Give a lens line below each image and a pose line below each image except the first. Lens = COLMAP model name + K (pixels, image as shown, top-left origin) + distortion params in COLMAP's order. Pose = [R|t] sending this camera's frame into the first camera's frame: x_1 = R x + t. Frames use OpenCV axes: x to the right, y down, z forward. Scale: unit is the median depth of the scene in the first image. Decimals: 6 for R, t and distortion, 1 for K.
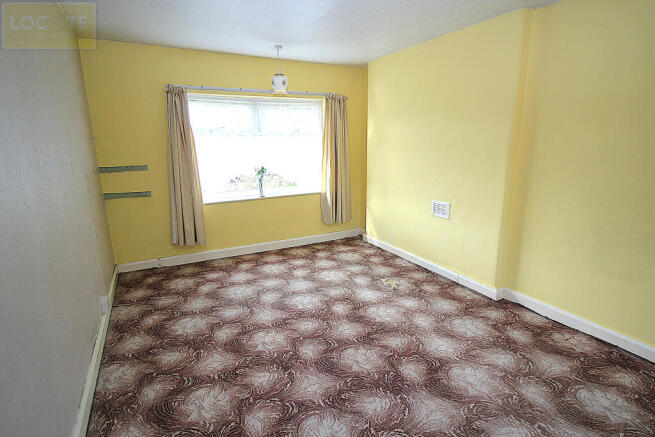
lens RADIAL K [[325.5, 0, 327.1], [0, 325.5, 202.8], [0, 0, 1]] dist [0.002968, 0.000440]
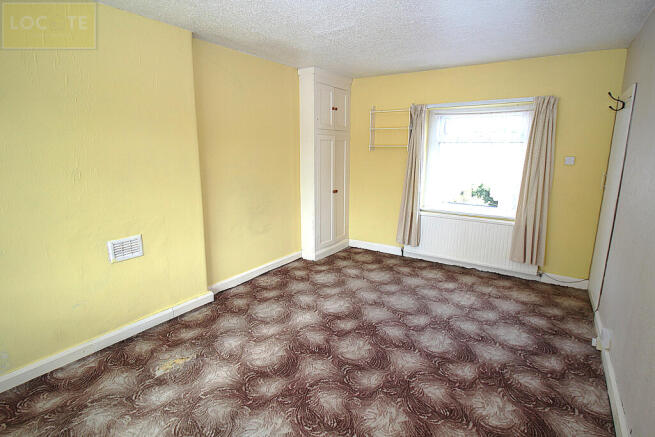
lens RADIAL K [[338.7, 0, 327.5], [0, 338.7, 218.5], [0, 0, 1]] dist [-0.003423, -0.001266]
pose [[-0.459333, -0.177878, 0.870271, -0.712005], [0.169461, 0.944201, 0.282431, -0.255928], [-0.871950, 0.277207, -0.403559, 1.292266]]
